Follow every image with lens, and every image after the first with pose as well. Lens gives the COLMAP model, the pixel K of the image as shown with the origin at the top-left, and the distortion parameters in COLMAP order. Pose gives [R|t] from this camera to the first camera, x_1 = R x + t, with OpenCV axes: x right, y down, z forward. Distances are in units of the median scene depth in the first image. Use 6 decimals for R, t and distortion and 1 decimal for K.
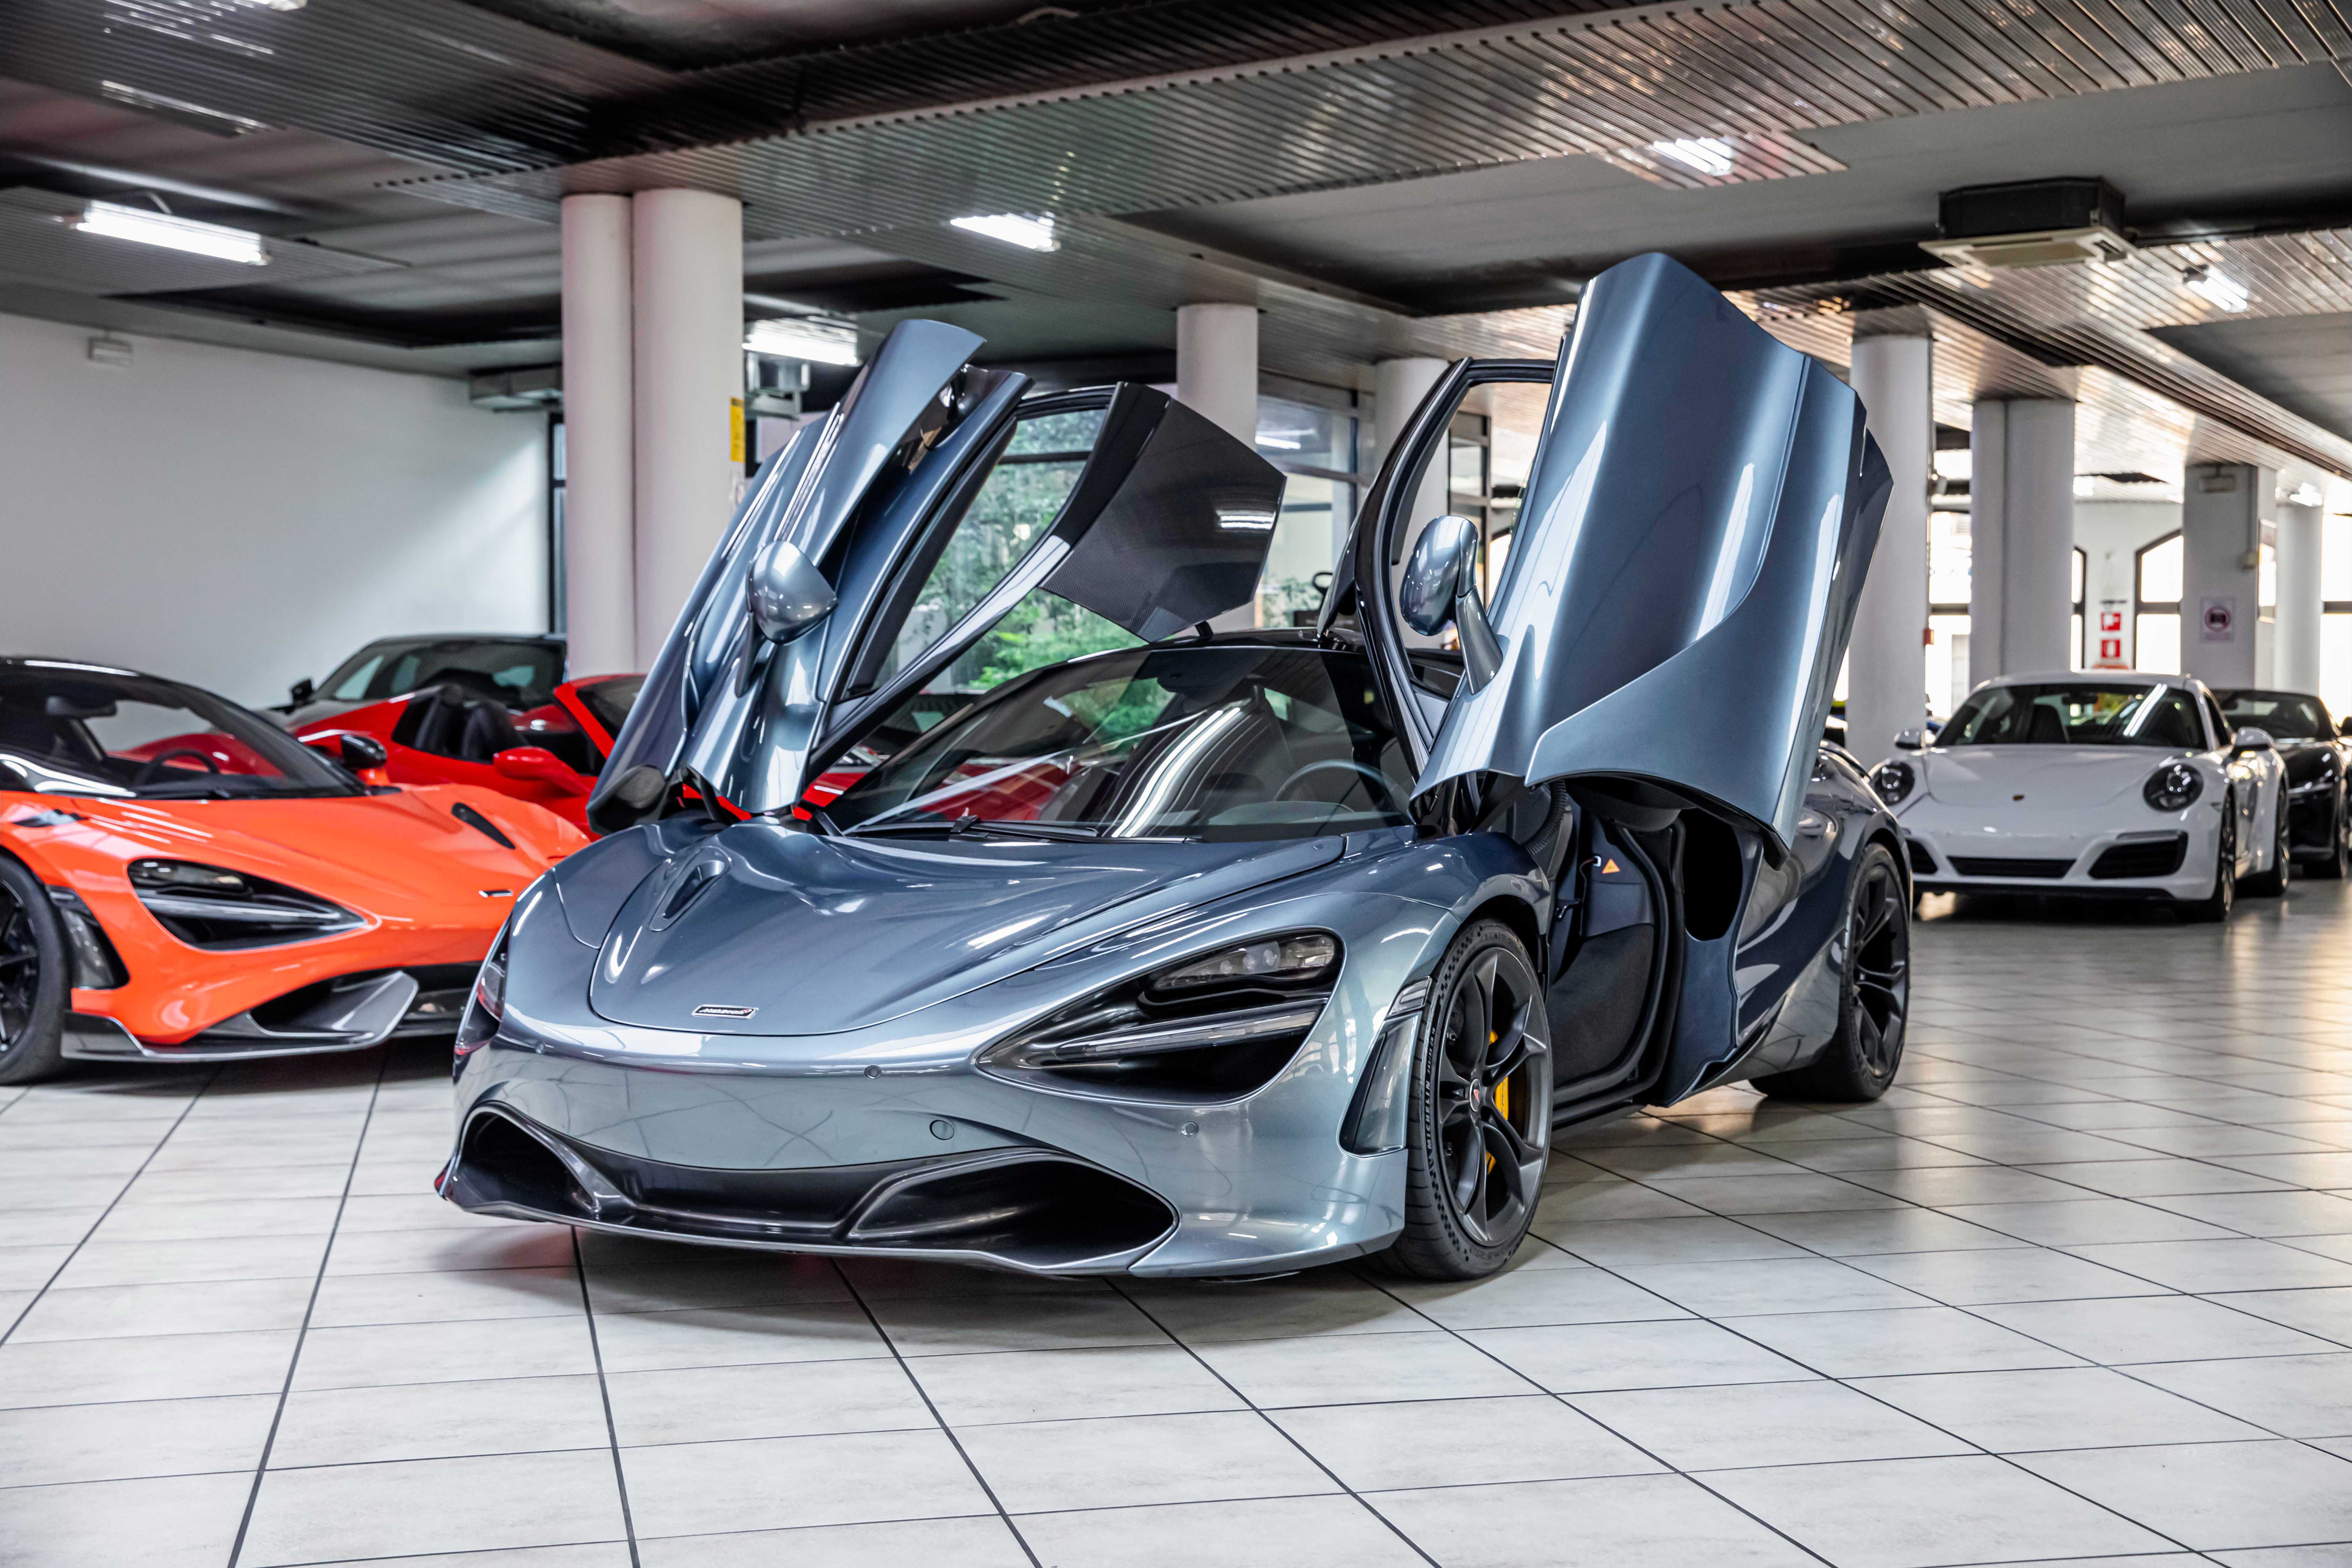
lens RADIAL K [[2909.0, 0, 1176.0], [0, 2909.0, 784.0], [0, 0, 1]] dist [0.011325, 0.019905]
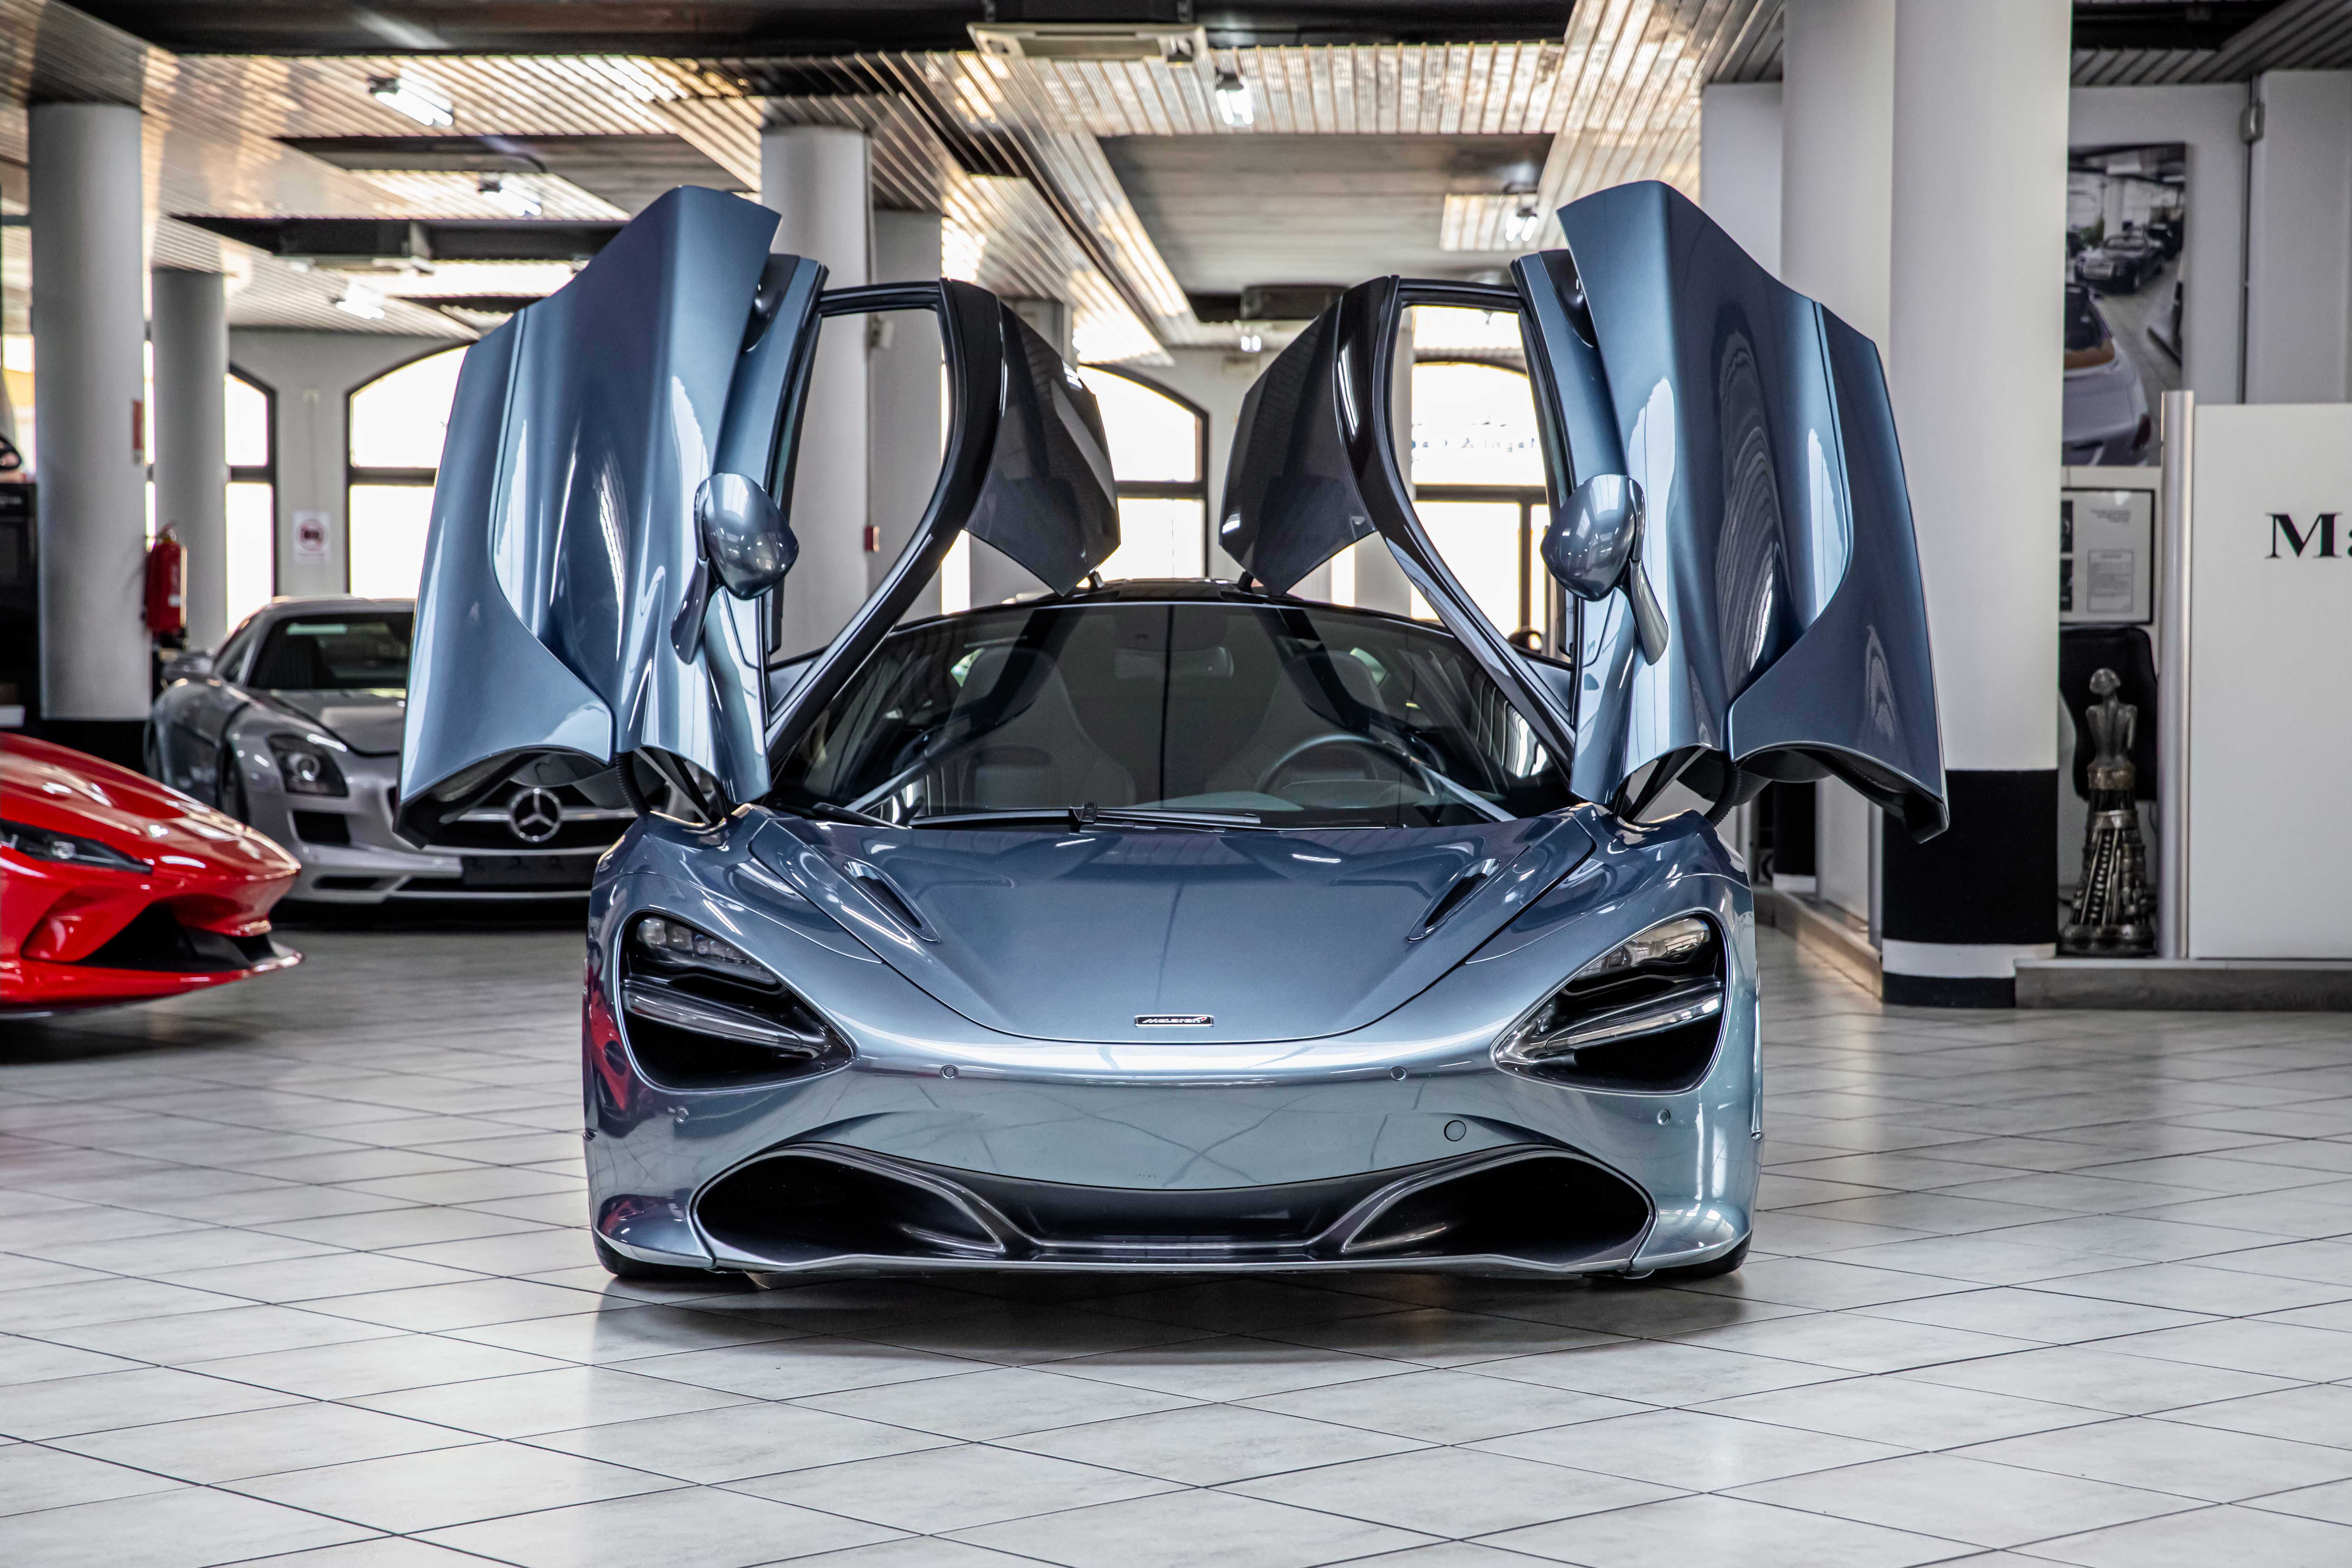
lens RADIAL K [[4449.1, 0, 1176.0], [0, 4449.1, 784.0], [0, 0, 1]] dist [0.261374, 0.057115]
pose [[0.892125, -0.008759, 0.451703, -0.226960], [0.002101, 0.999882, 0.015239, -0.005066], [-0.451783, -0.012646, 0.892038, -0.074238]]
